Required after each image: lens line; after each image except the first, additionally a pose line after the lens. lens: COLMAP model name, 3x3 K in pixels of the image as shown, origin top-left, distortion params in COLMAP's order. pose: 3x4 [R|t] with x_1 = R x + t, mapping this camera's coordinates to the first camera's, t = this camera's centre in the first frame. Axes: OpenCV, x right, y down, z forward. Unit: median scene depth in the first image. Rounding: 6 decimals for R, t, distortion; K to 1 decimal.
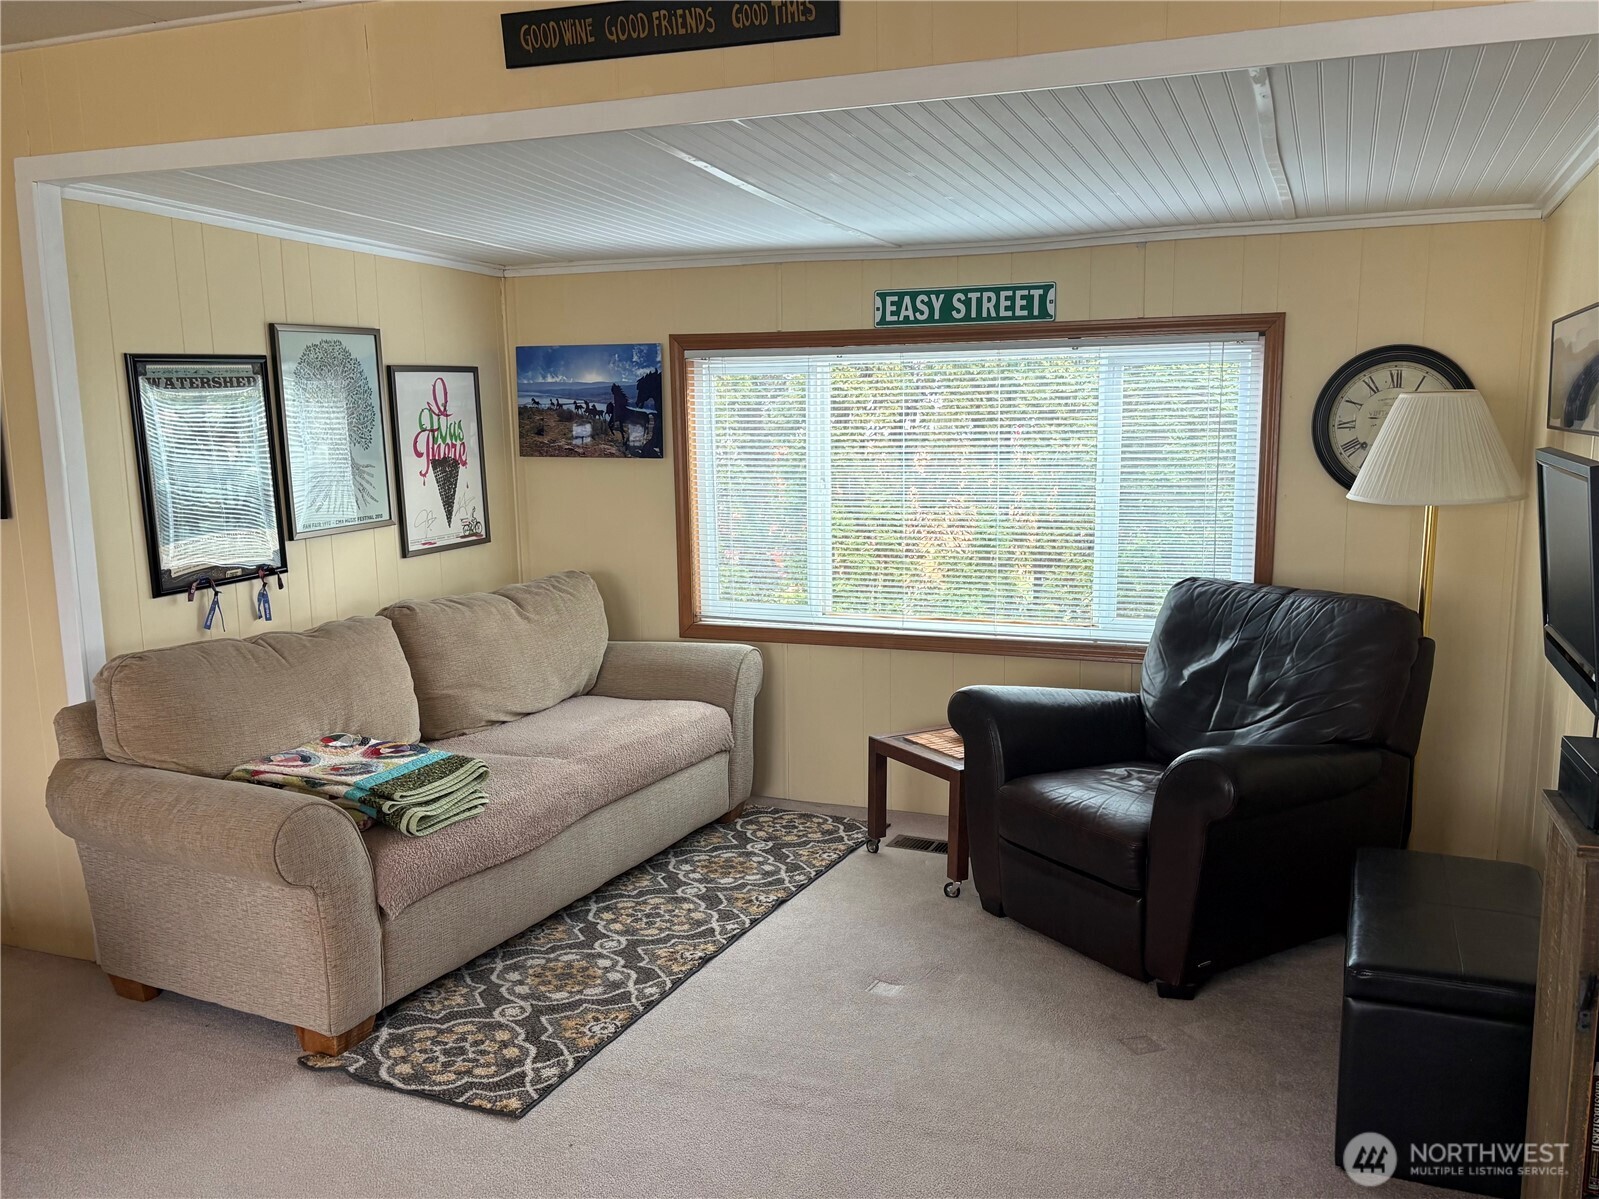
lens RADIAL K [[1382.3, 0, 800.5], [0, 1382.3, 628.5], [0, 0, 1]] dist [0.073018, 0.010868]
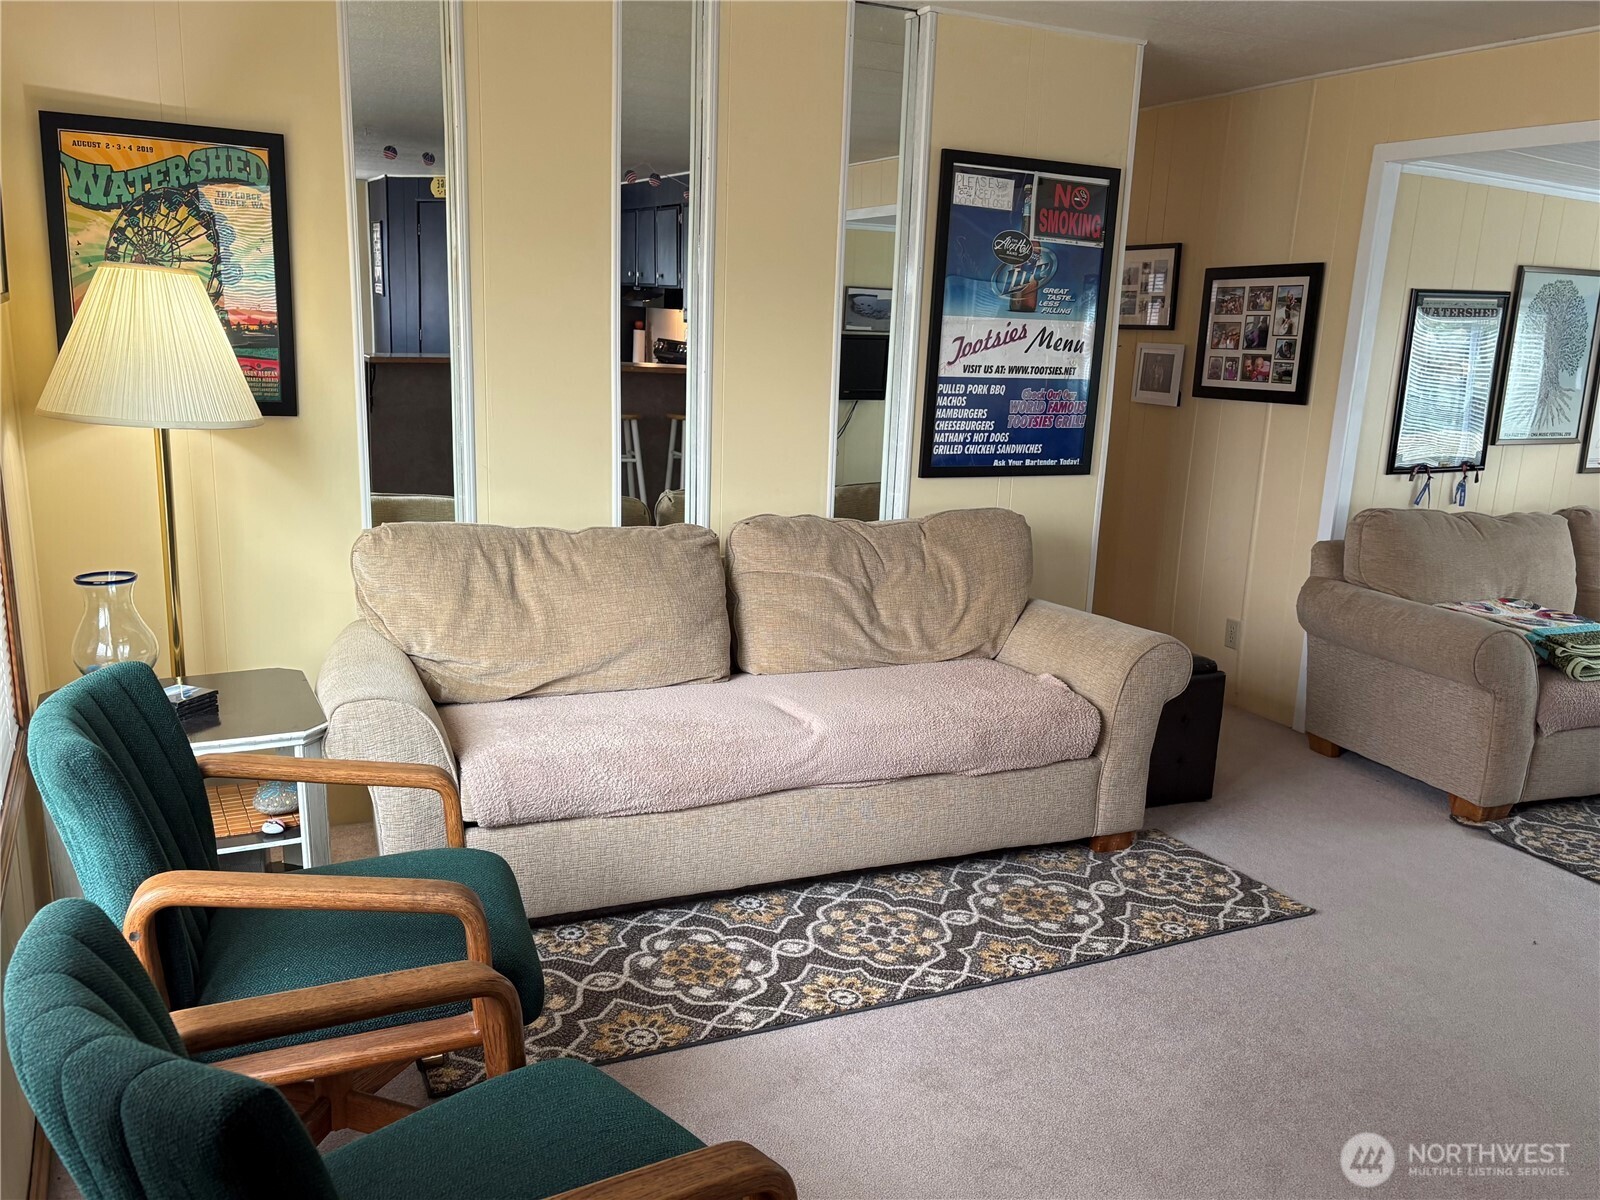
lens RADIAL K [[1336.8, 0, 760.9], [0, 1336.8, 678.8], [0, 0, 1]] dist [0.060842, -0.092207]
pose [[0.724285, 0.213797, -0.655517, -0.009831], [-0.160015, 0.976876, 0.141807, 0.085979], [0.670676, 0.002184, 0.741747, -0.370773]]
